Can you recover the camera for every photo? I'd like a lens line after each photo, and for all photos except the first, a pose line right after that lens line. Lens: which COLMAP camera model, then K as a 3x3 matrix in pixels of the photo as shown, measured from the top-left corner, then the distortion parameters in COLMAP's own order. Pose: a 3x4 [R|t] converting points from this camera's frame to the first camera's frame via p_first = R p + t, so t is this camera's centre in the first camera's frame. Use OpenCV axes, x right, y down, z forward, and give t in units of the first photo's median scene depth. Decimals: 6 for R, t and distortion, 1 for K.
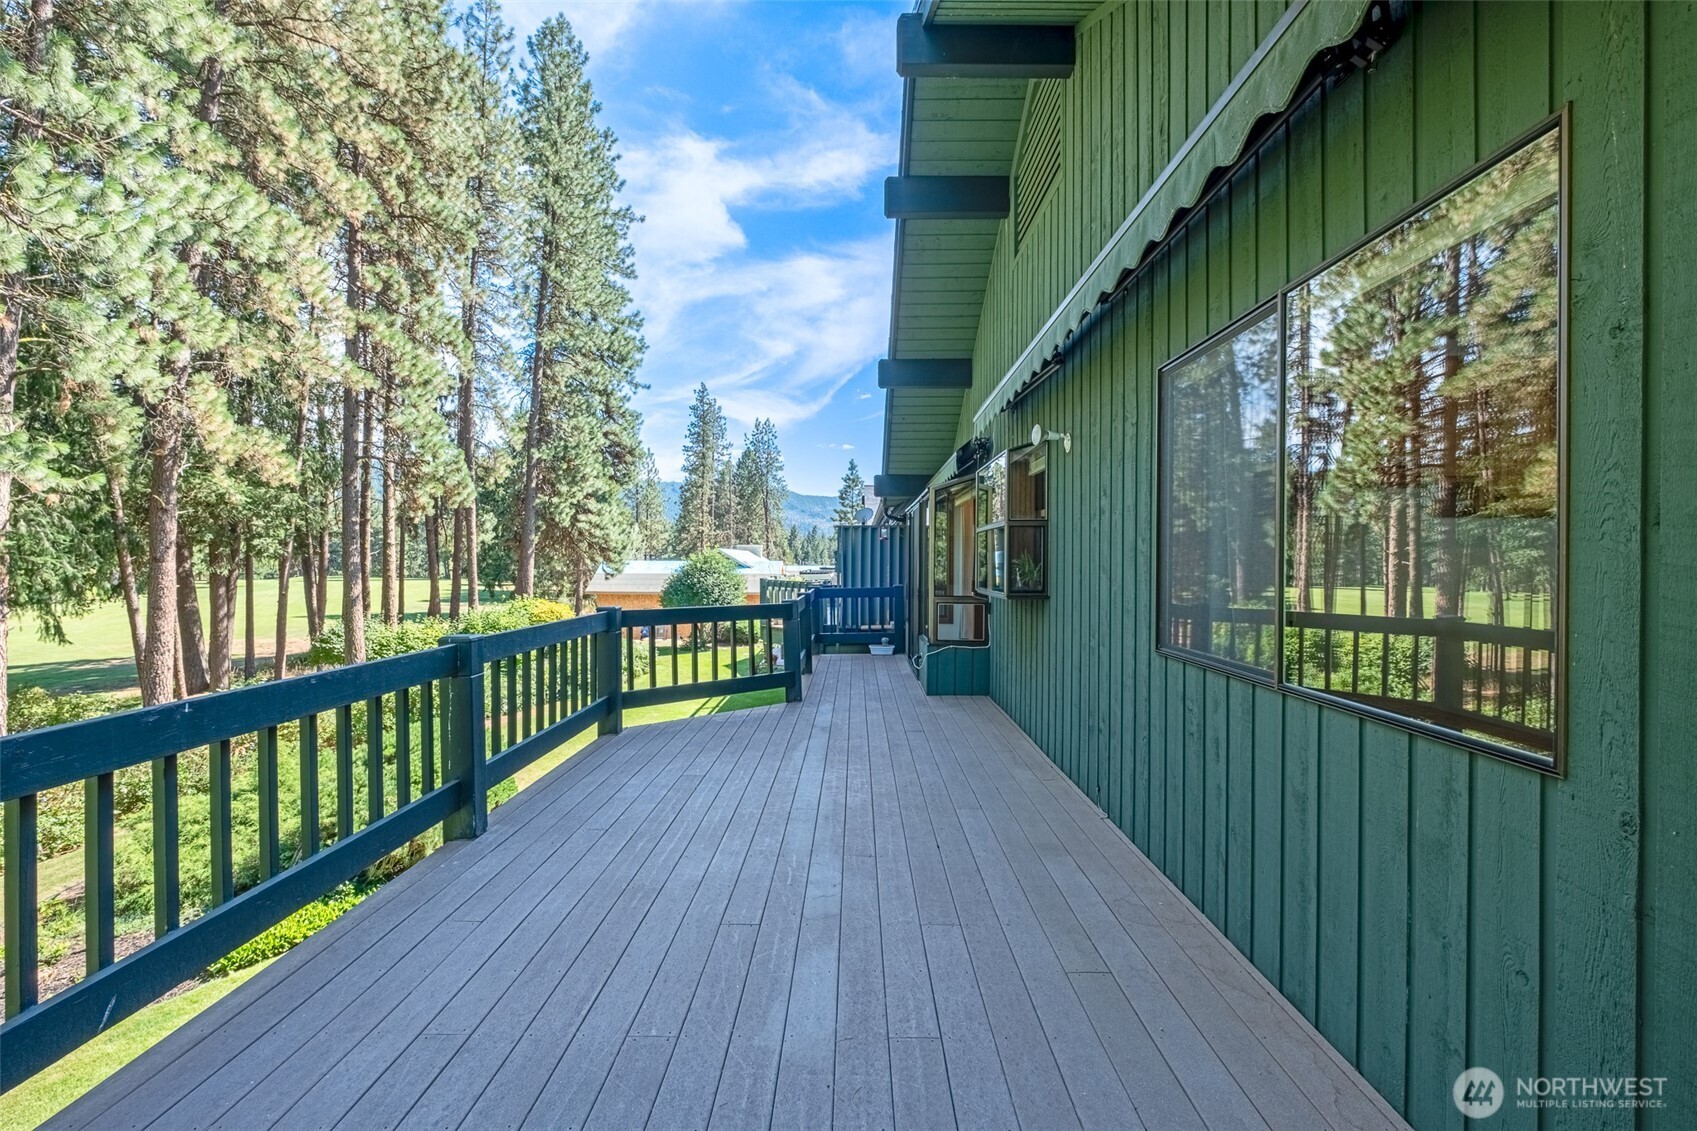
lens RADIAL K [[740.6, 0, 848.9], [0, 740.6, 558.2], [0, 0, 1]] dist [-0.001851, 0.000182]
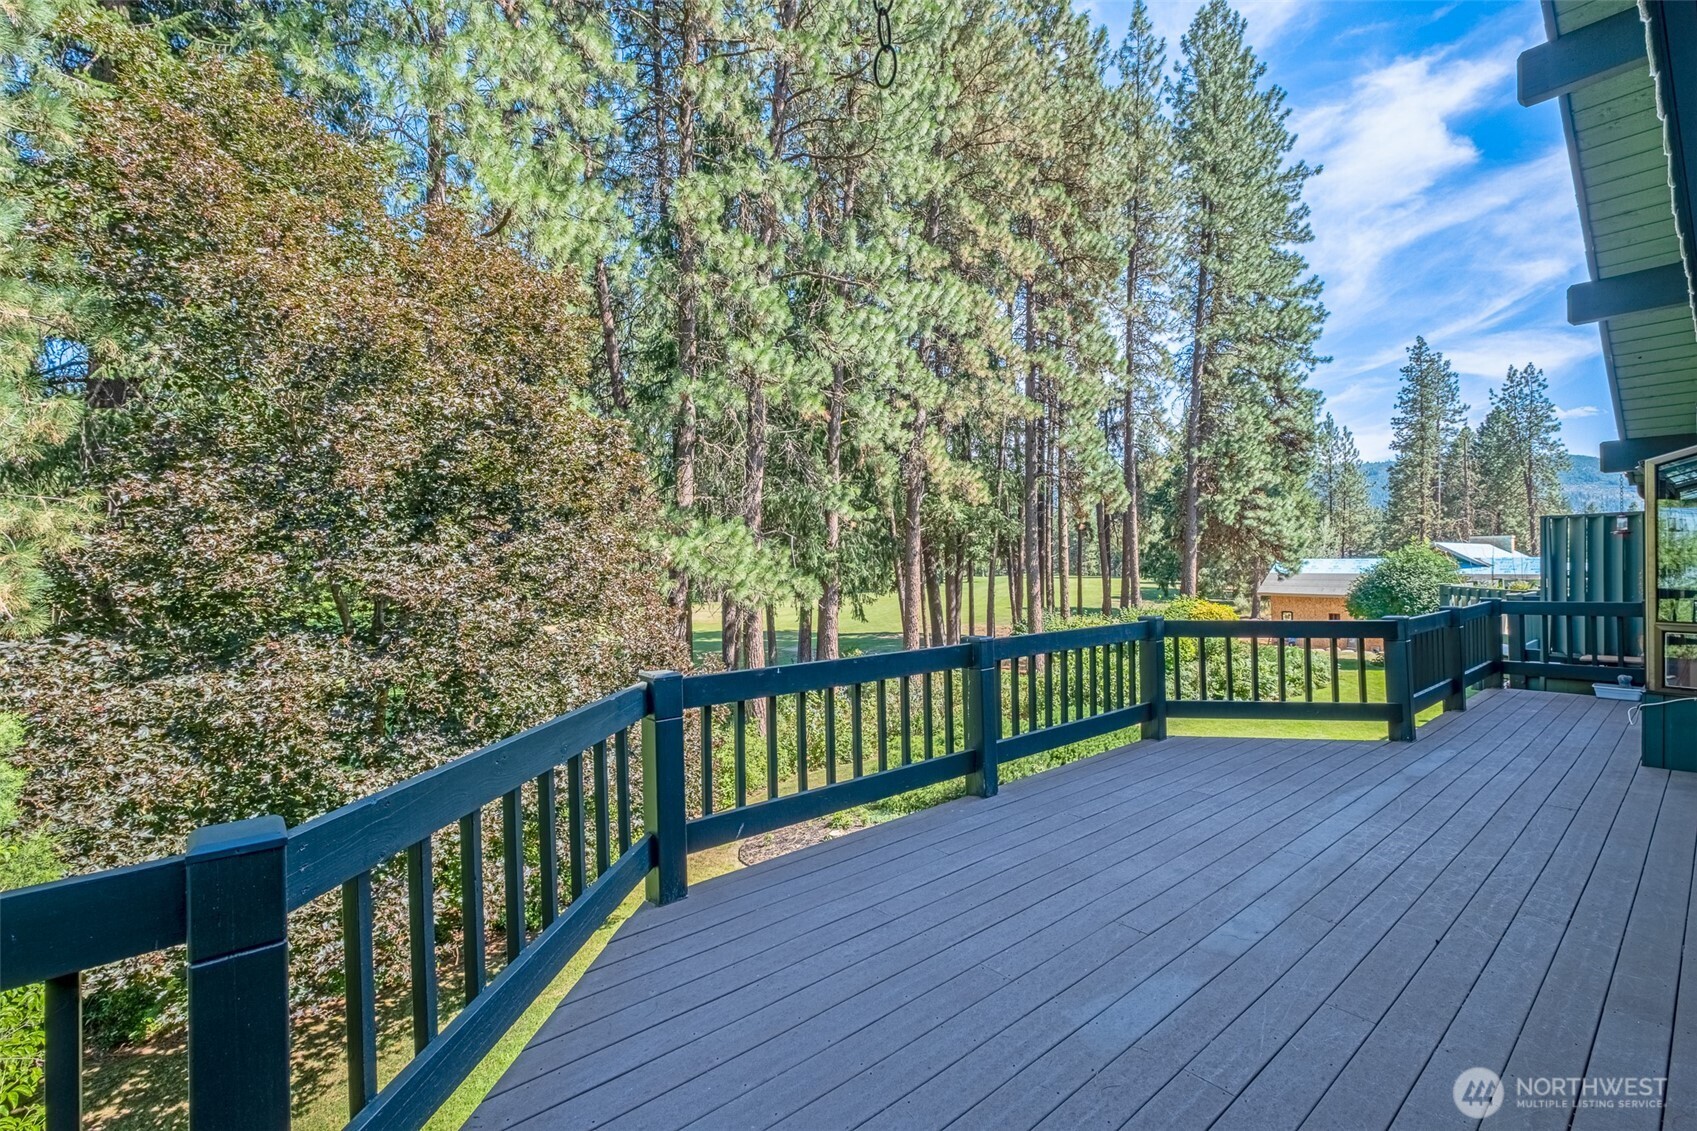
lens RADIAL K [[743.6, 0, 847.8], [0, 743.6, 560.2], [0, 0, 1]] dist [-0.005128, -0.000275]
pose [[0.647364, -0.010332, -0.762111, 0.043912], [0.014356, 0.999896, -0.001361, -0.004034], [0.762046, -0.010059, 0.647445, 0.000631]]
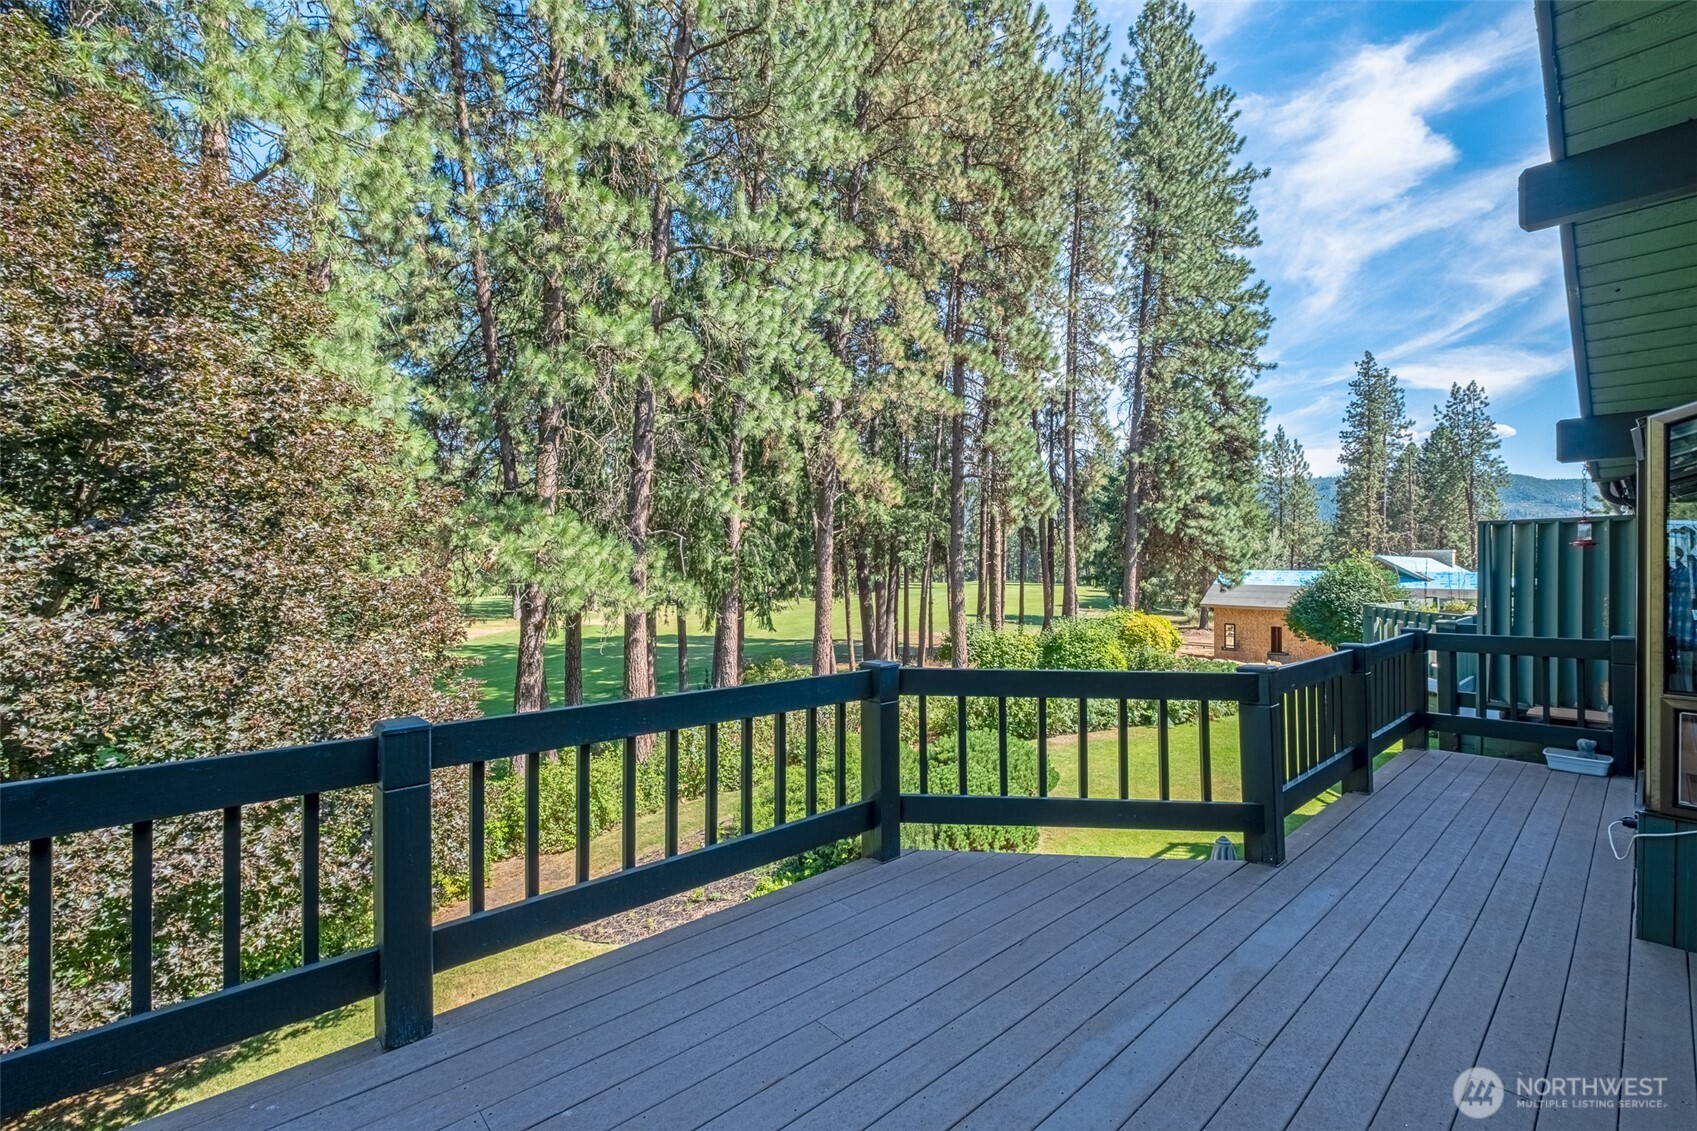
lens RADIAL K [[738.4, 0, 852.0], [0, 738.4, 559.7], [0, 0, 1]] dist [-0.003754, -0.000696]
pose [[0.681461, -0.004151, -0.731843, 0.030914], [-0.001399, 0.999975, -0.006975, -0.004522], [0.731853, 0.005777, 0.681438, 0.120625]]
